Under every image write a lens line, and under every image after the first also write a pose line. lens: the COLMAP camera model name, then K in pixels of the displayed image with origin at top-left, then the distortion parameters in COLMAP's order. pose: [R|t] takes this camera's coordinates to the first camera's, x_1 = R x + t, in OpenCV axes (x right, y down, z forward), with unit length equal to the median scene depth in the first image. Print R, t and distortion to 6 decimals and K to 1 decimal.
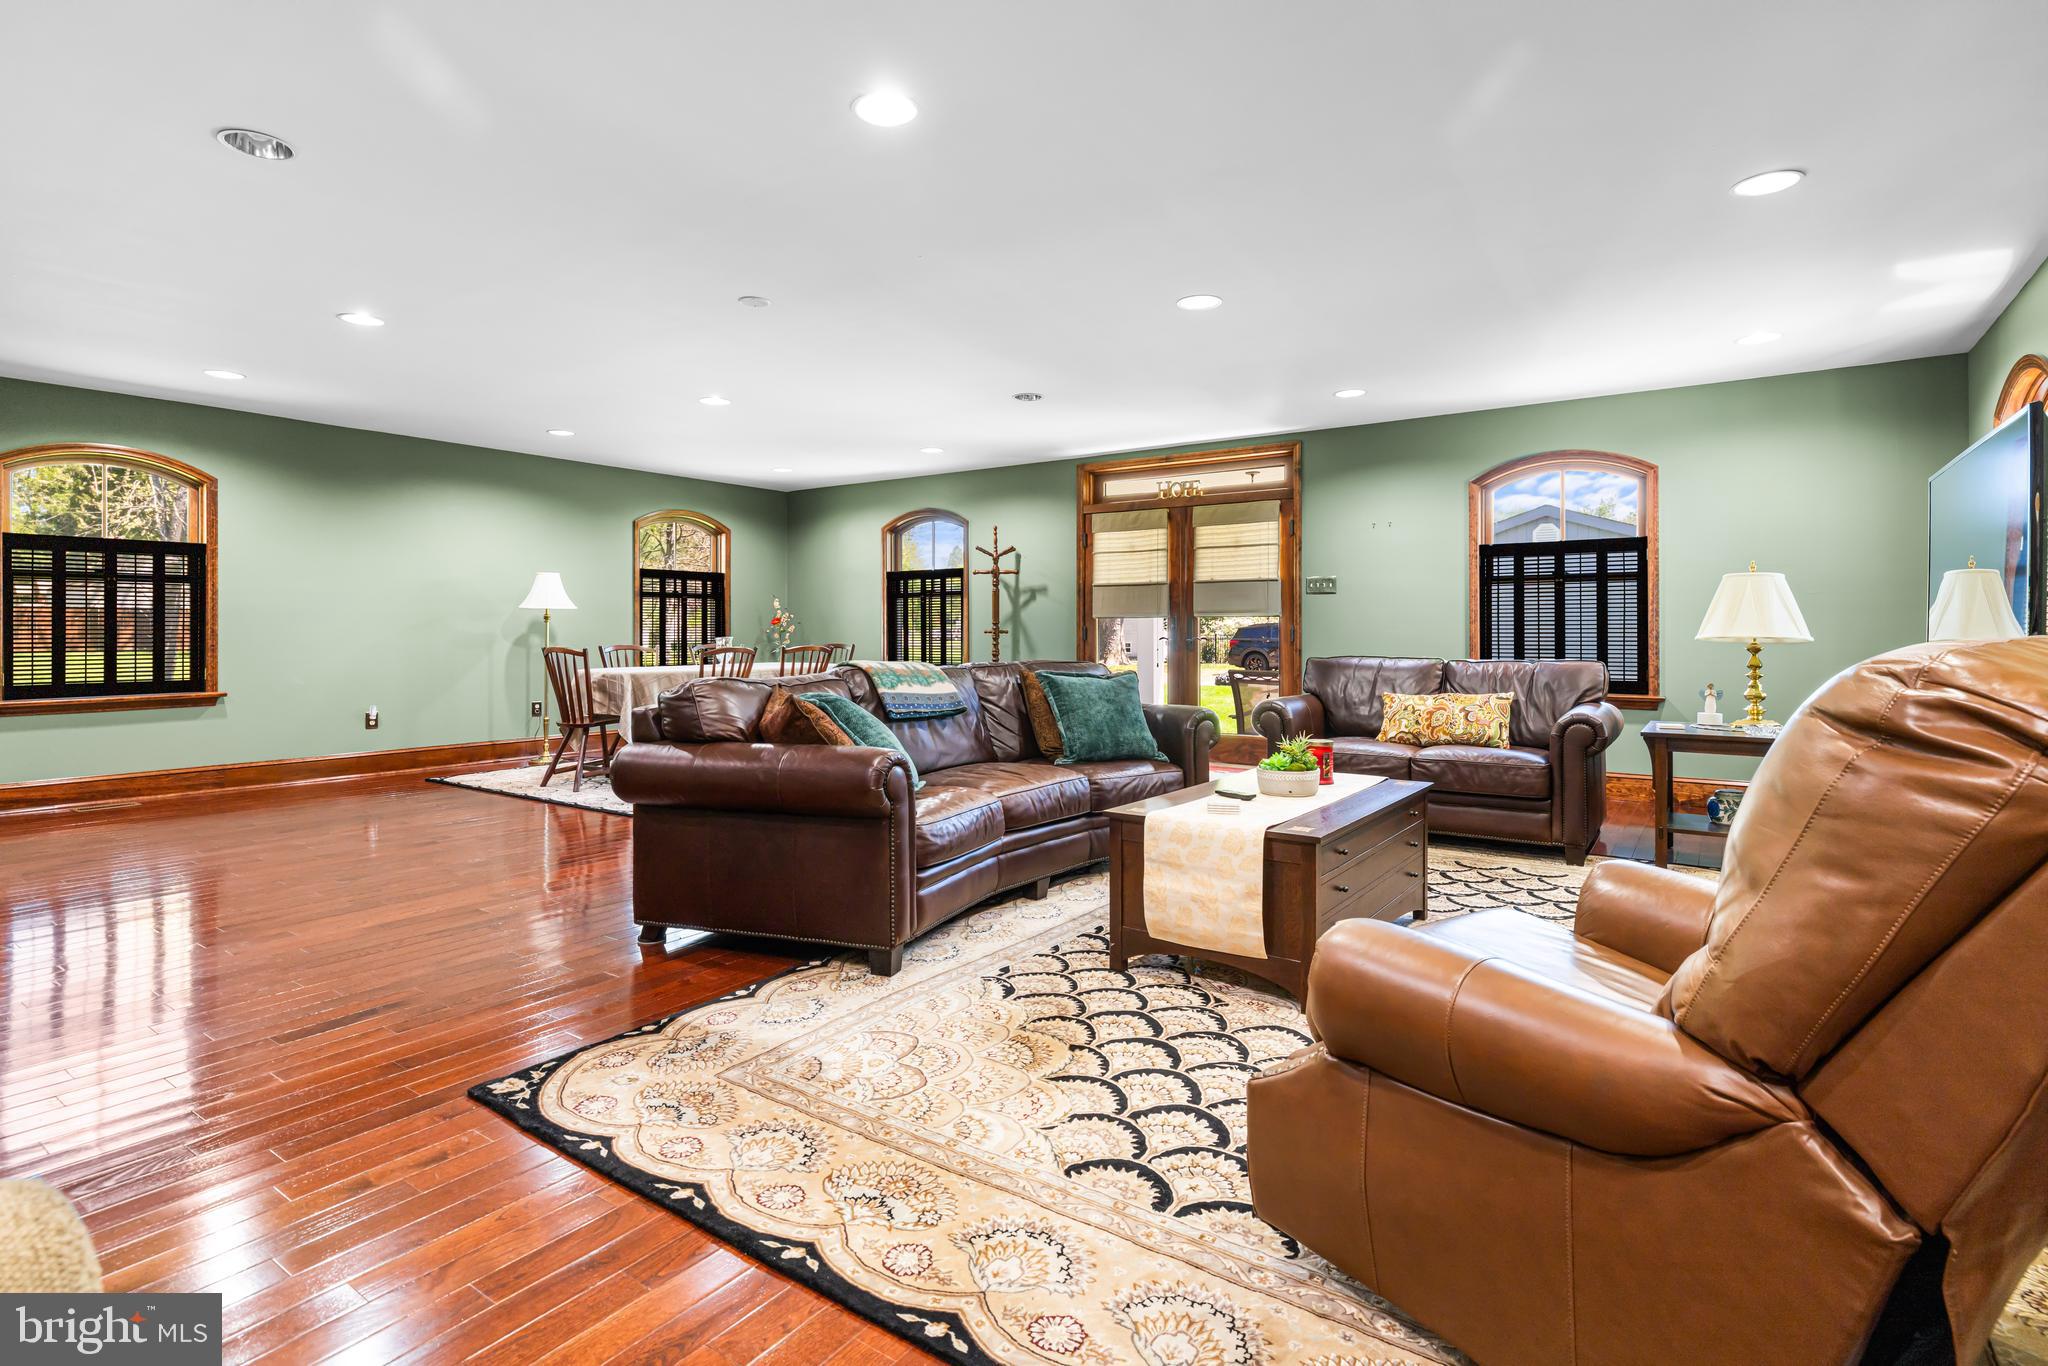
lens RADIAL K [[1013.0, 0, 1016.1], [0, 1013.0, 626.8], [0, 0, 1]] dist [-0.000196, -0.002252]
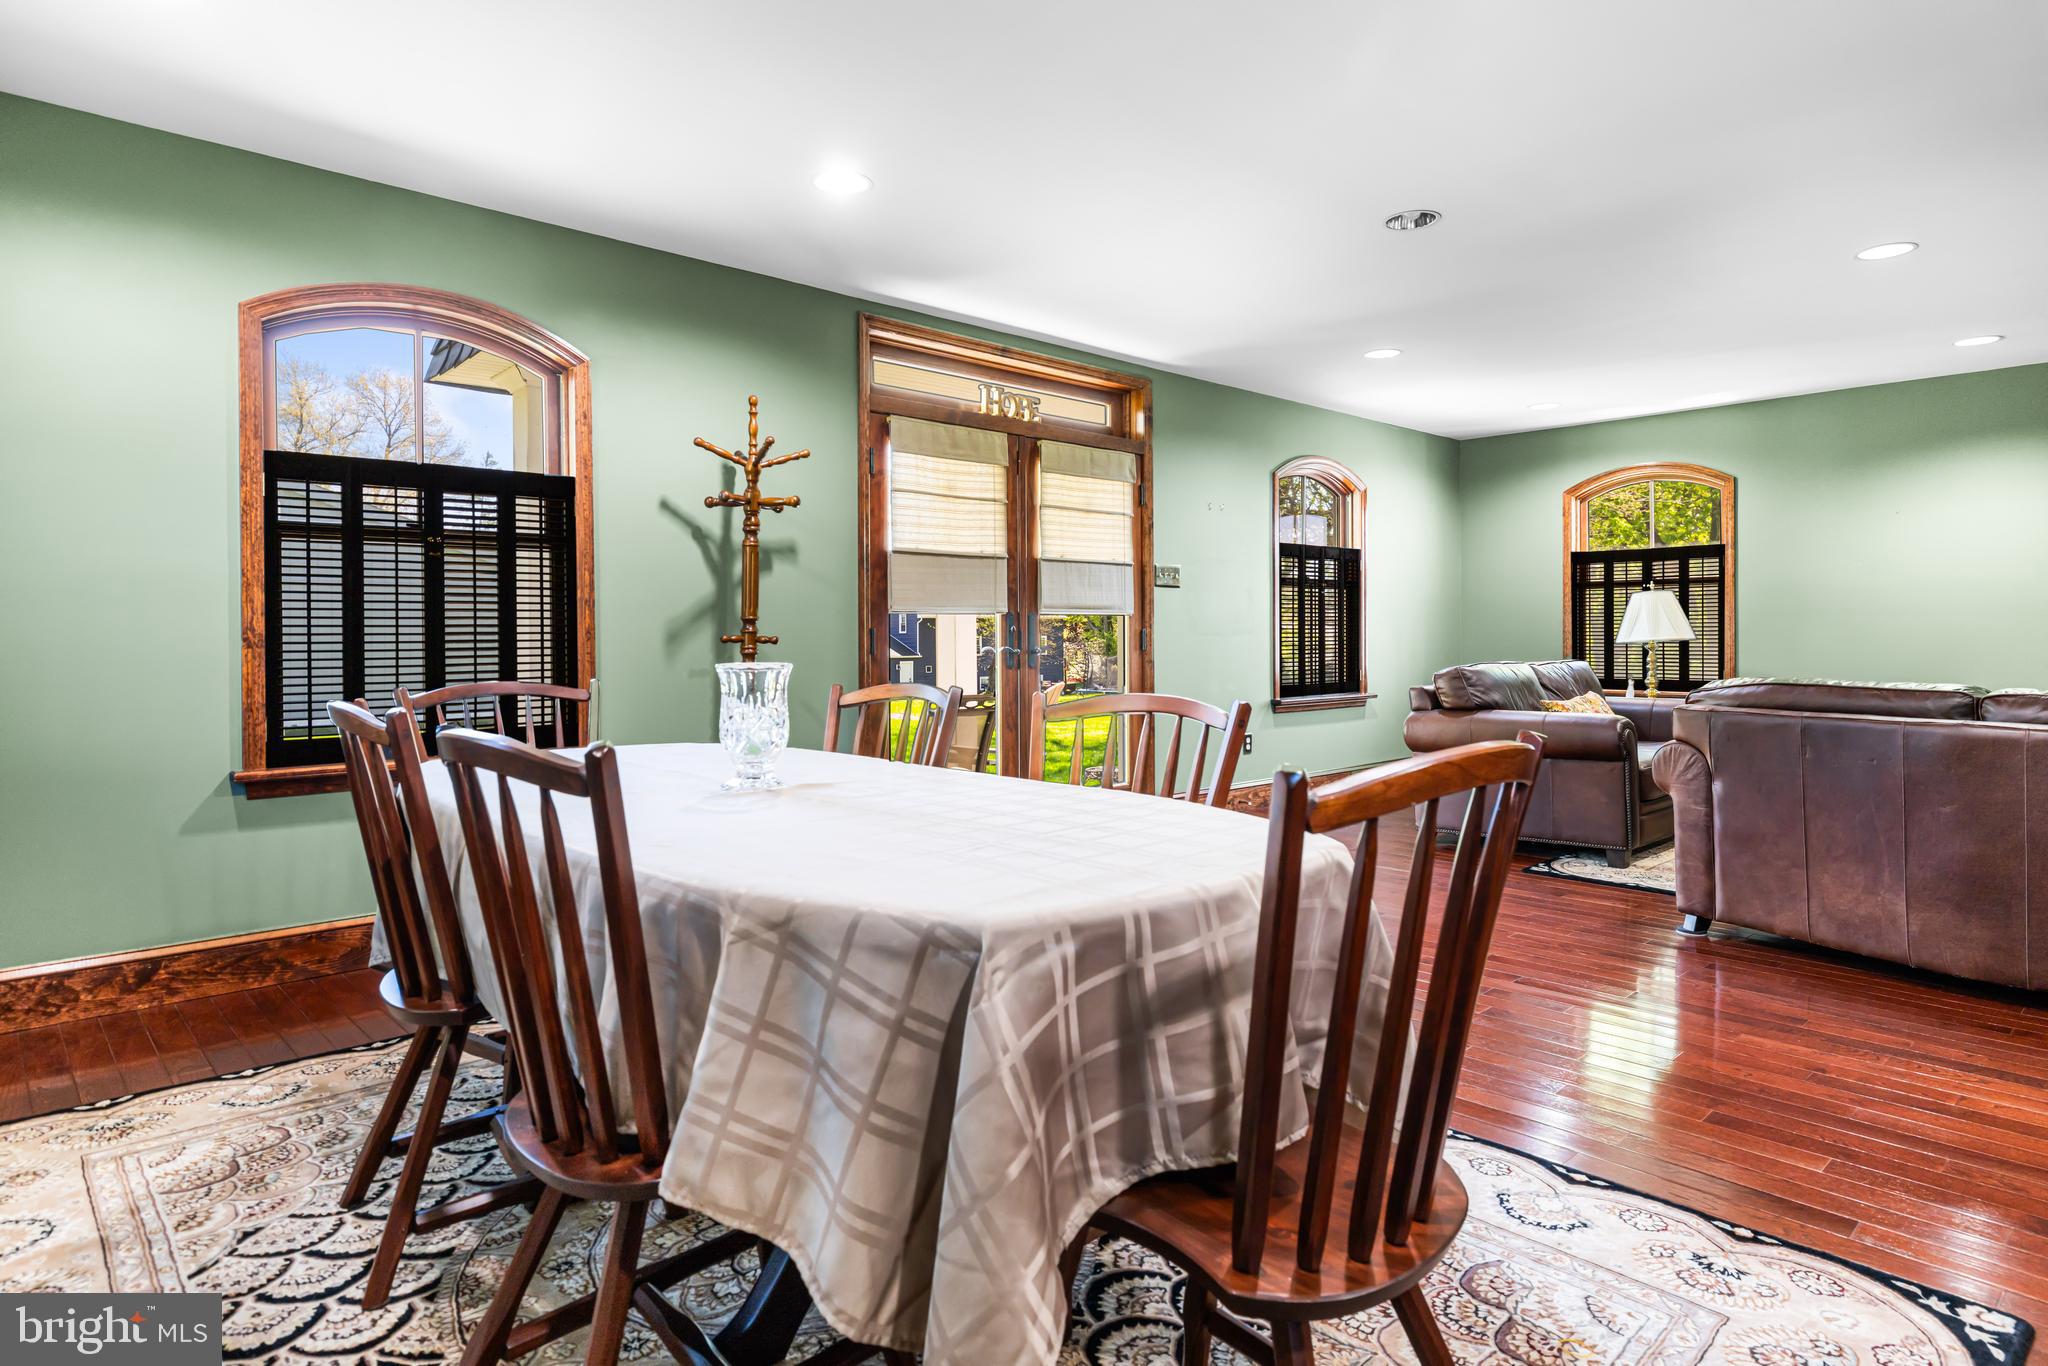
lens RADIAL K [[1157.8, 0, 1010.2], [0, 1157.8, 641.8], [0, 0, 1]] dist [0.006956, -0.000038]
pose [[0.202974, -0.004622, 0.979173, -0.650911], [0.000549, 0.999989, 0.004607, 0.004740], [-0.979184, -0.000398, 0.202974, 1.062789]]
